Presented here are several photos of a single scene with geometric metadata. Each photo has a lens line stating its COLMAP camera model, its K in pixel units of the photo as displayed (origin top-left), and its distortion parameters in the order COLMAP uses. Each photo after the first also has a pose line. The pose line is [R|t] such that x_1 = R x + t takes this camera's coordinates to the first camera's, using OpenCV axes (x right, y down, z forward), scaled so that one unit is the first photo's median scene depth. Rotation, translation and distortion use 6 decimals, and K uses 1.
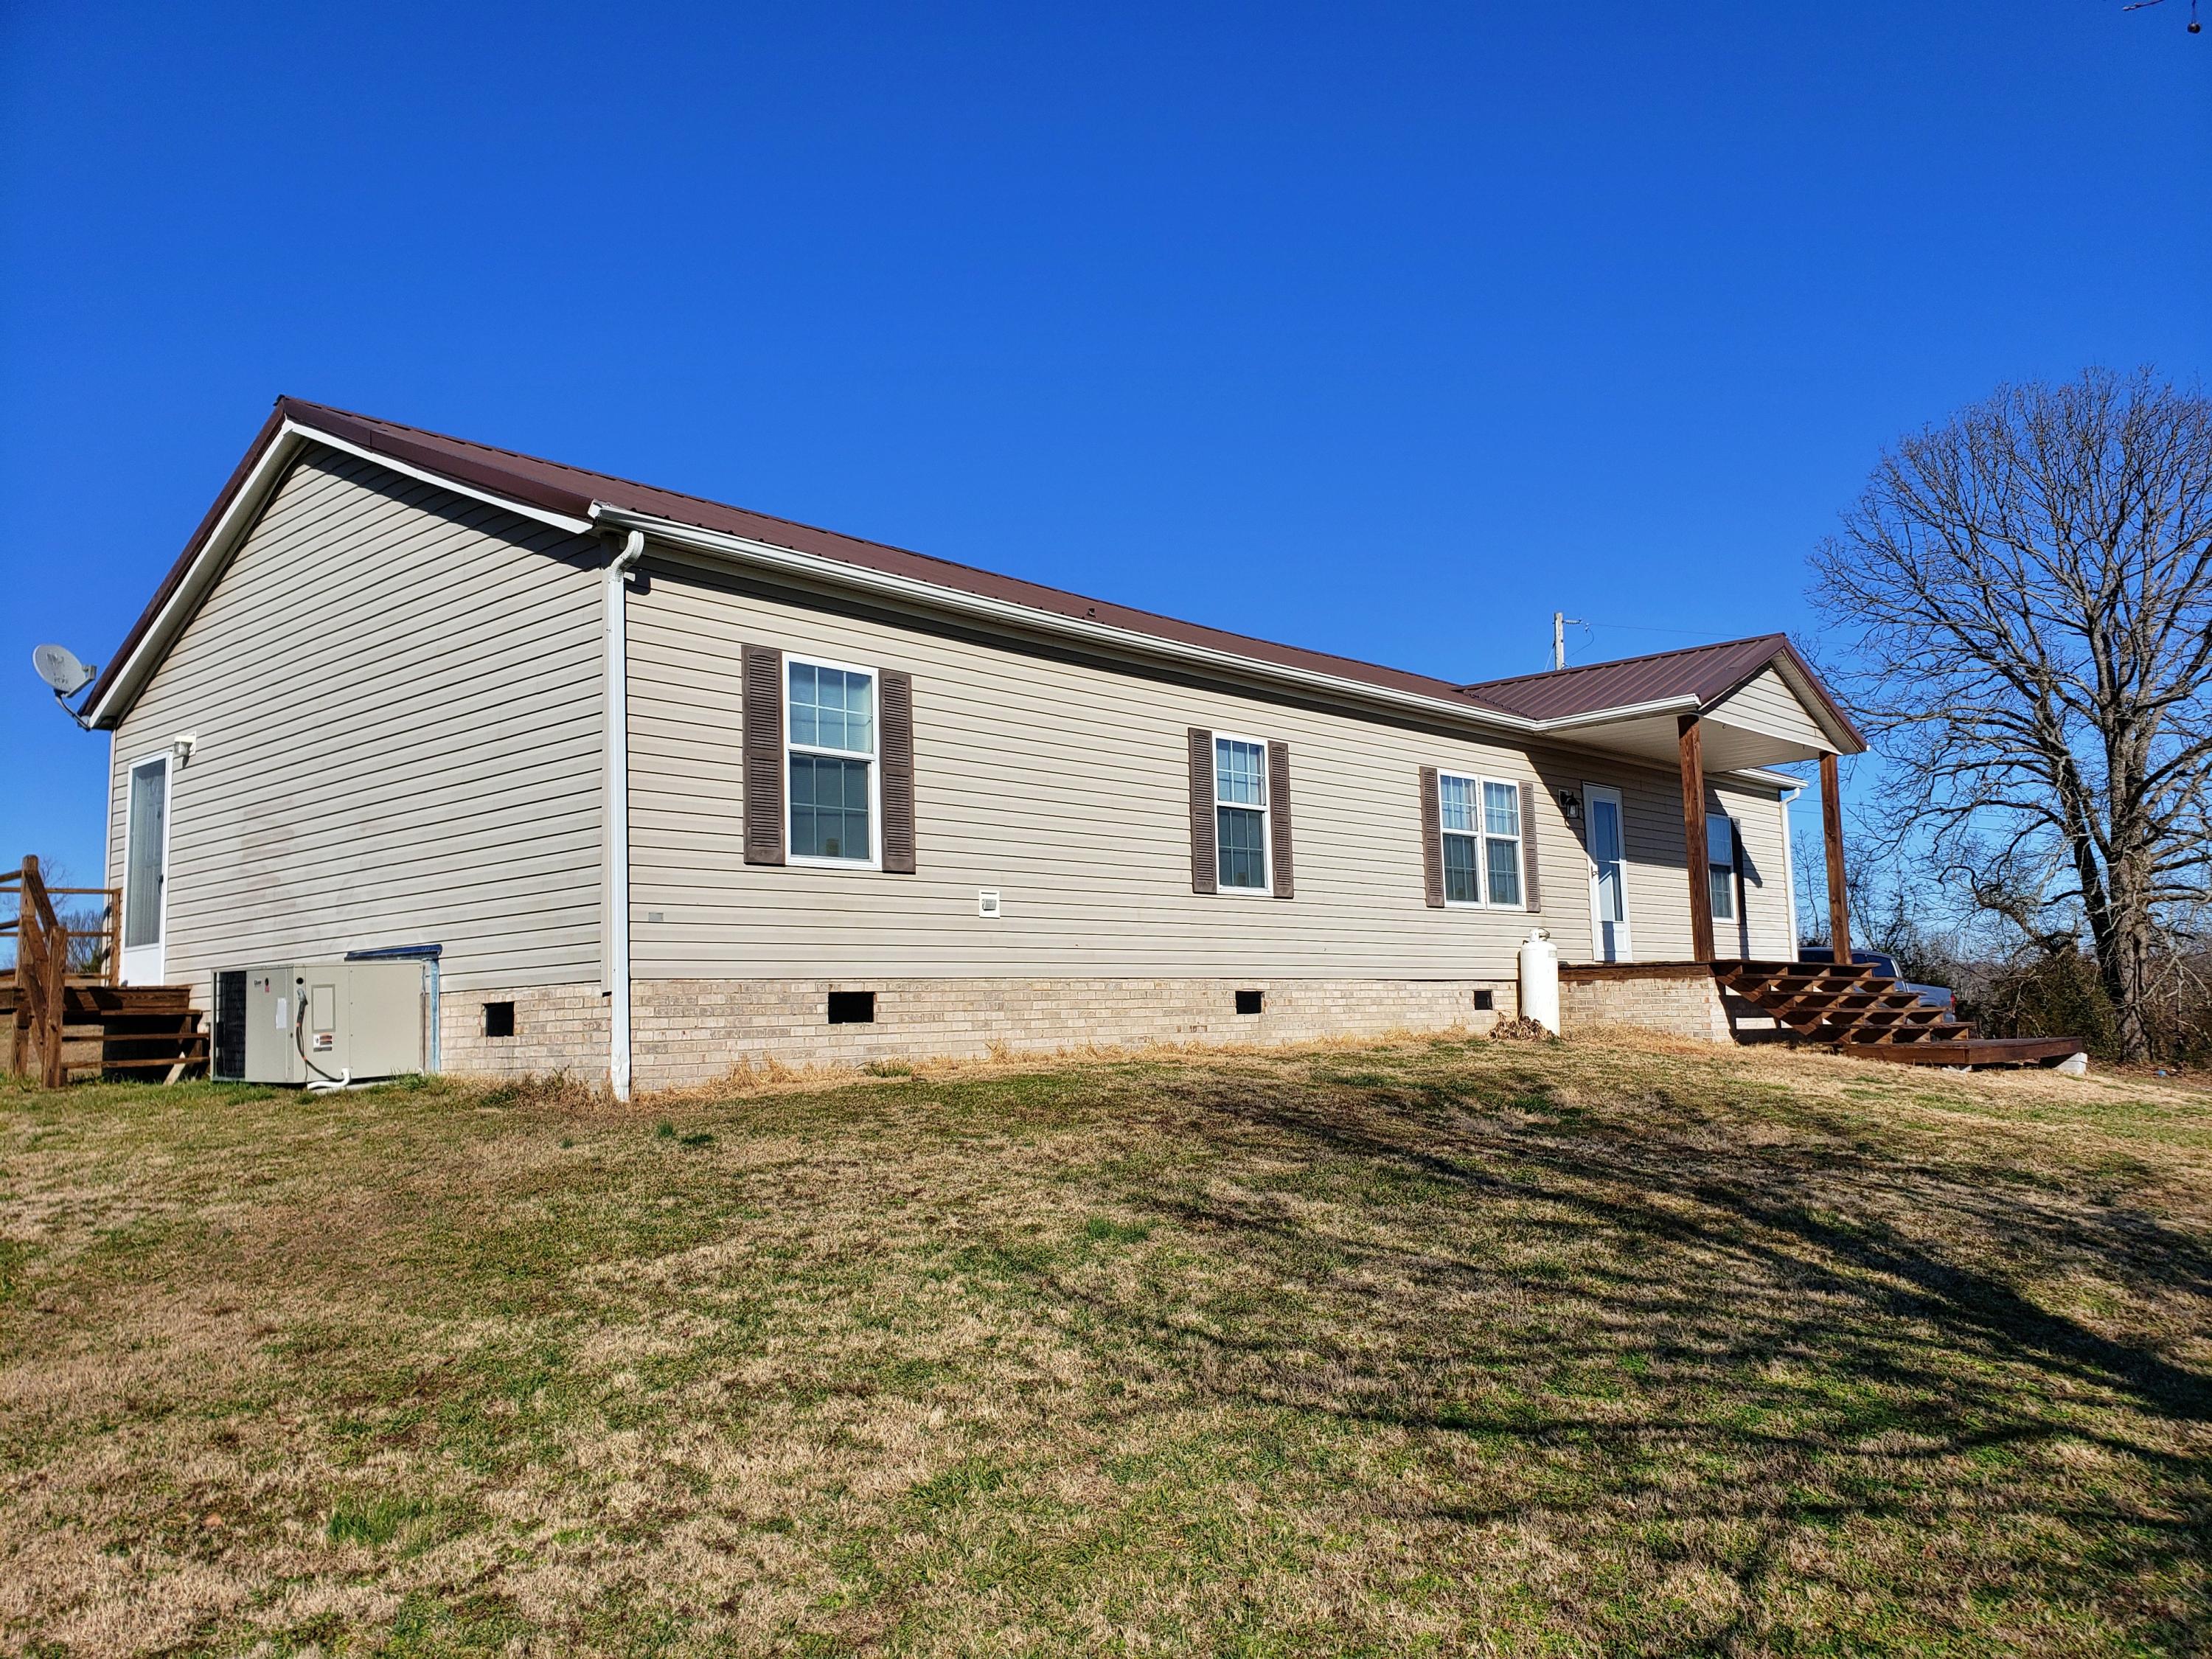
lens RADIAL K [[1688.3, 0, 1106.0], [0, 1688.3, 829.5], [0, 0, 1]] dist [0.059733, -0.010548]
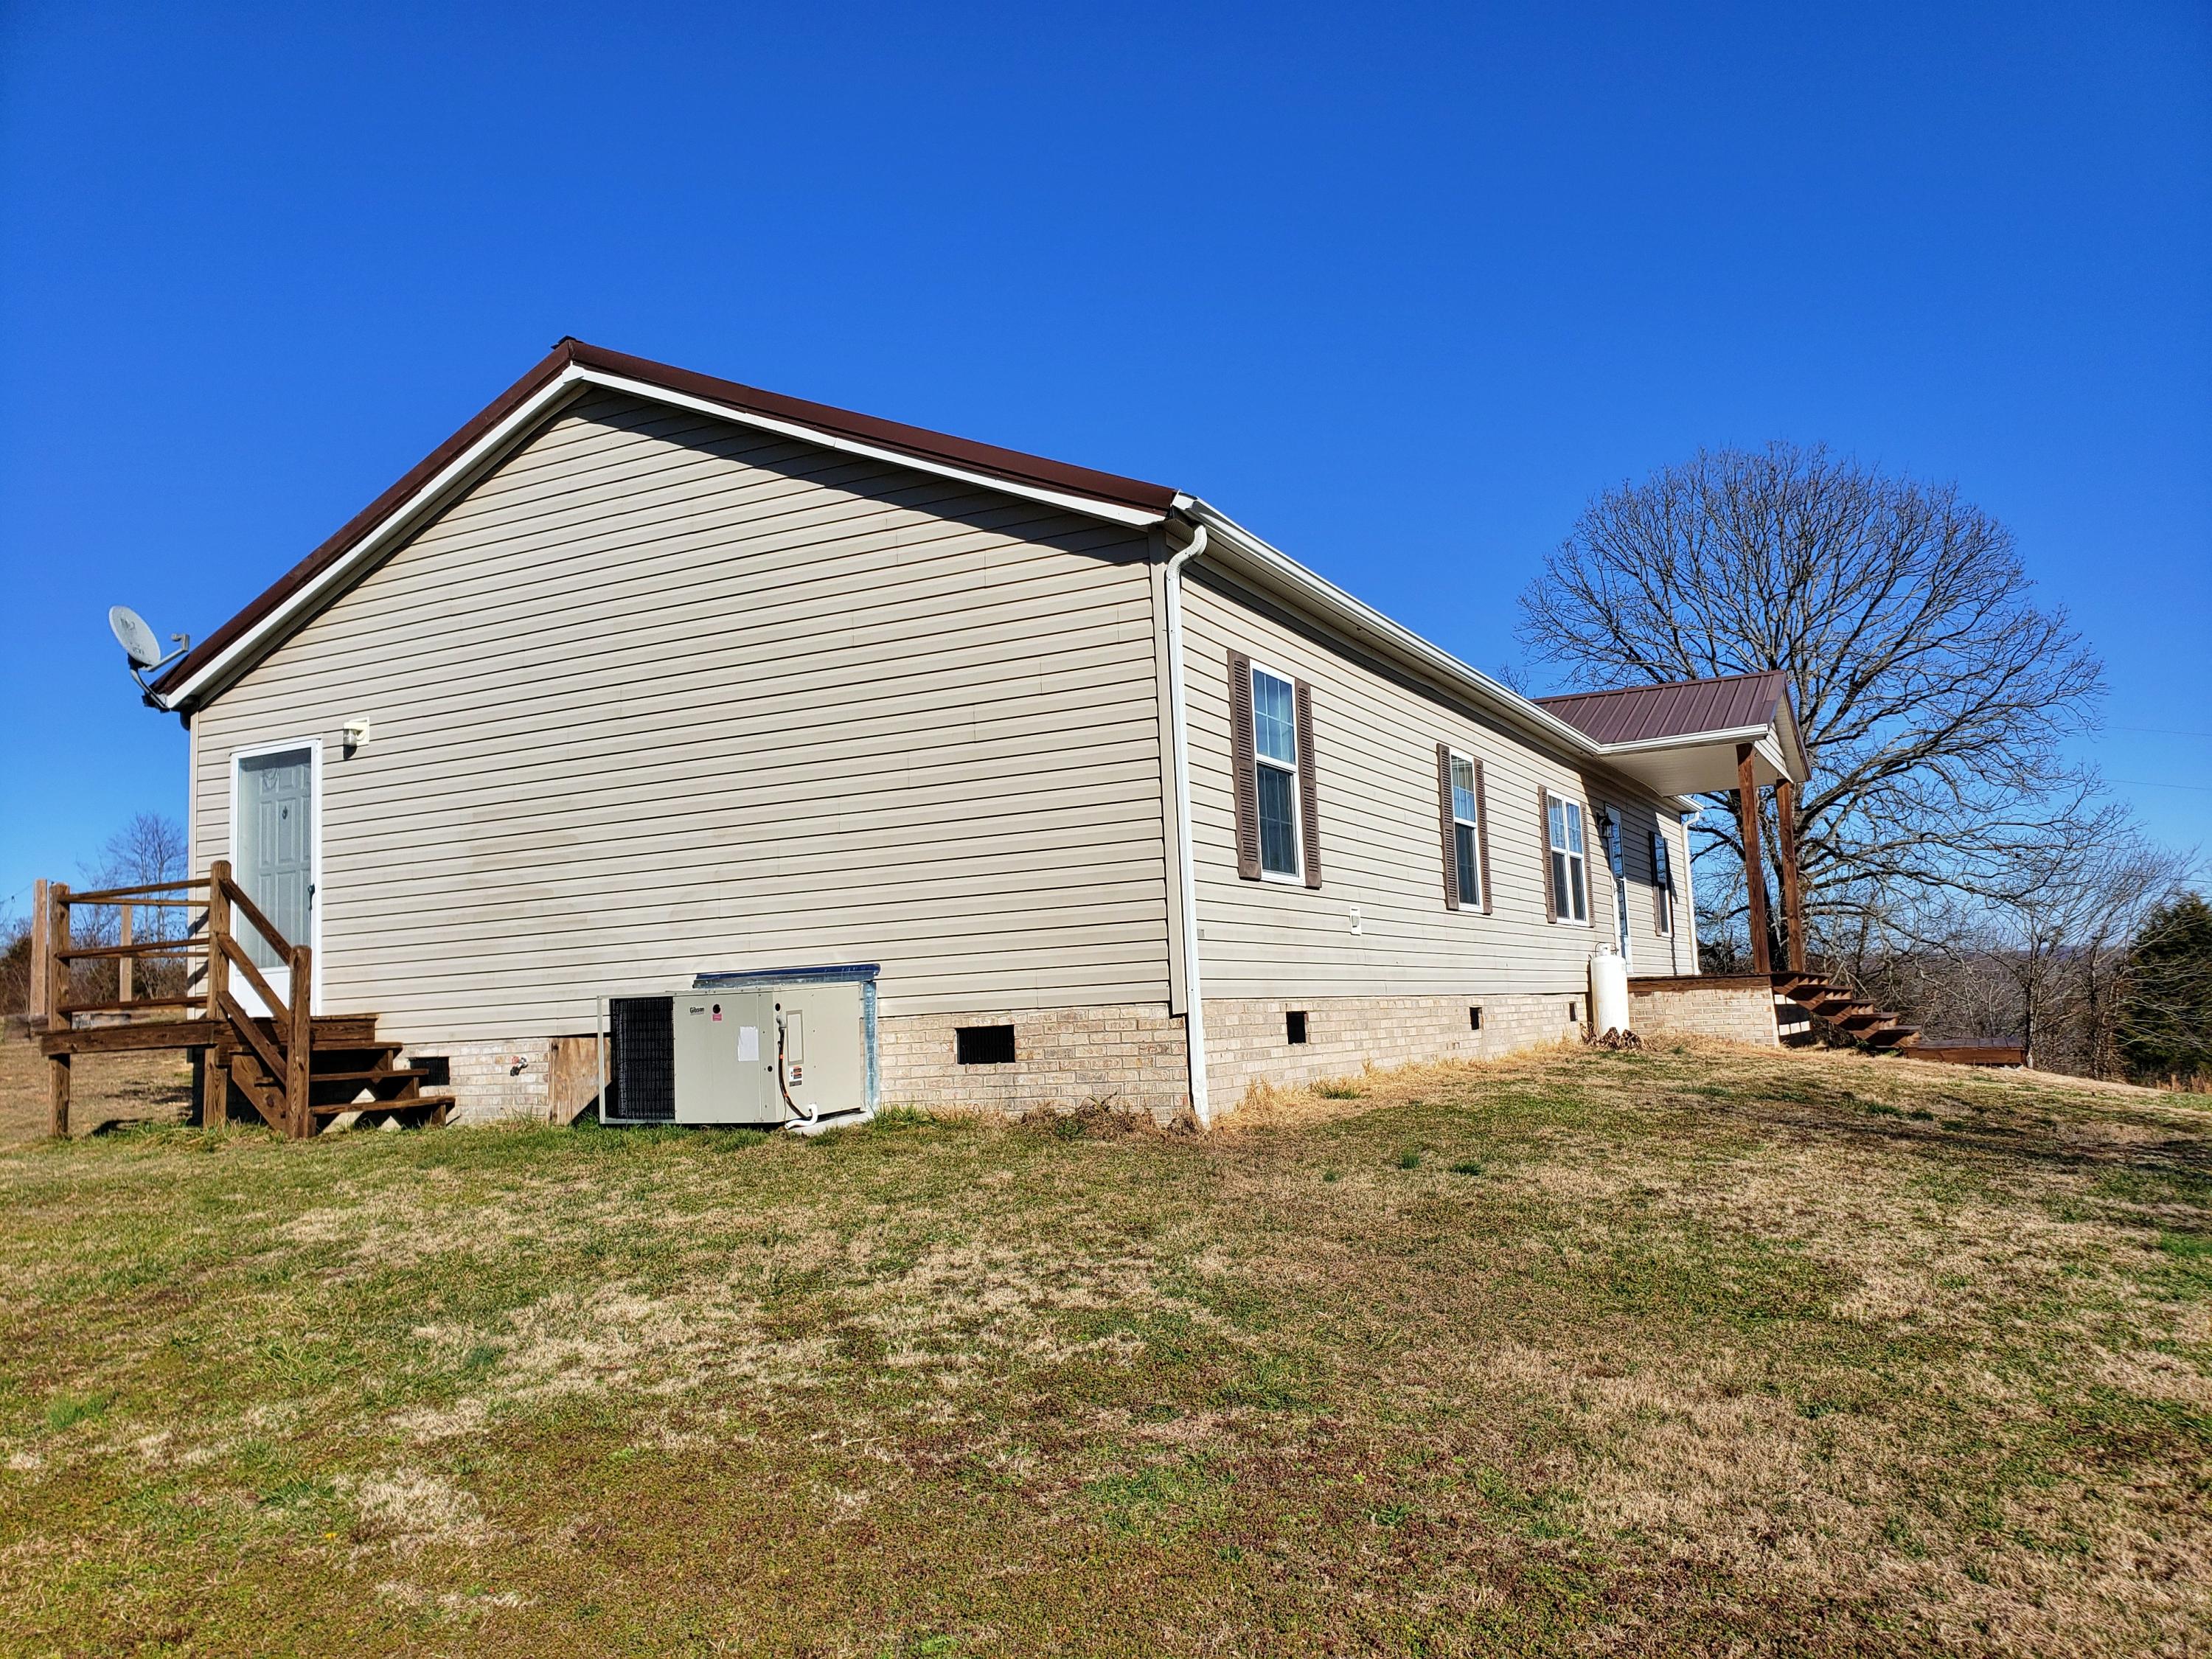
lens RADIAL K [[1707.2, 0, 1111.3], [0, 1707.2, 854.7], [0, 0, 1]] dist [0.140383, -0.229237]
pose [[0.963460, 0.010354, 0.267652, -0.435609], [-0.012405, 0.999905, 0.005973, 0.001580], [-0.267565, -0.009075, 0.963497, 0.070285]]
